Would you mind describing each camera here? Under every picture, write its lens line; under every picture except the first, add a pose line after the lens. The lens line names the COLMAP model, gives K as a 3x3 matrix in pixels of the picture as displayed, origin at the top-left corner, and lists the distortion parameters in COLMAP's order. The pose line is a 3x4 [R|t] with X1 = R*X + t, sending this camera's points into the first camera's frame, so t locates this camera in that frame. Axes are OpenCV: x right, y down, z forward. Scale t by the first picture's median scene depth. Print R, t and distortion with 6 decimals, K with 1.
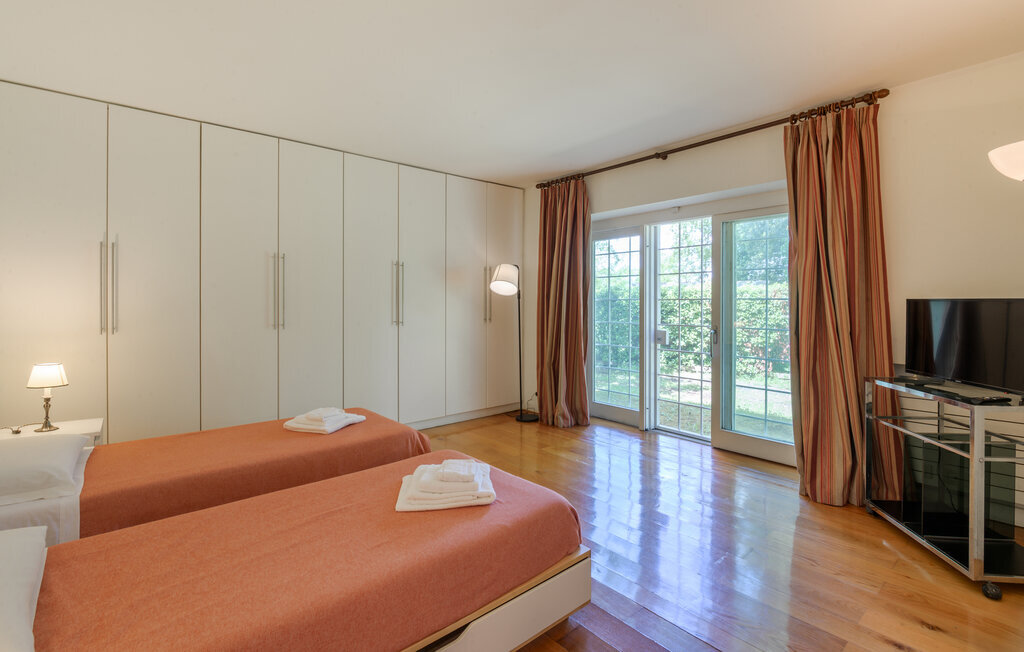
lens RADIAL K [[472.6, 0, 500.4], [0, 472.6, 303.5], [0, 0, 1]] dist [-0.004783, -0.000736]
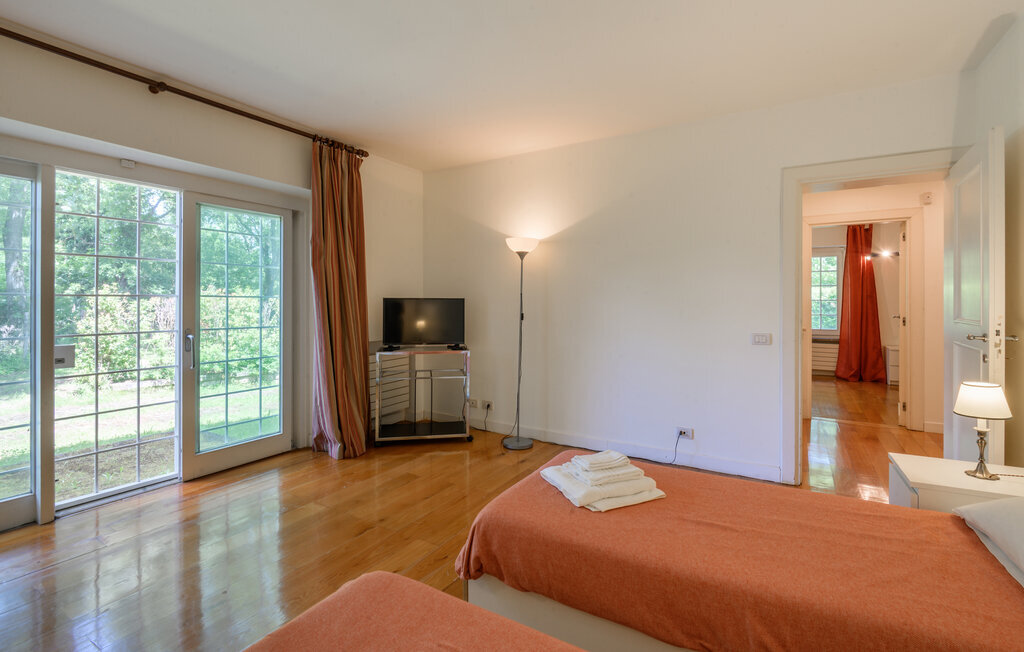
lens RADIAL K [[472.6, 0, 500.4], [0, 472.6, 303.5], [0, 0, 1]] dist [-0.004783, -0.000736]
pose [[-0.322634, -0.005379, 0.946509, -0.479603], [0.001000, 0.999981, 0.006024, -0.000959], [-0.946523, 0.002890, -0.322622, 0.762894]]
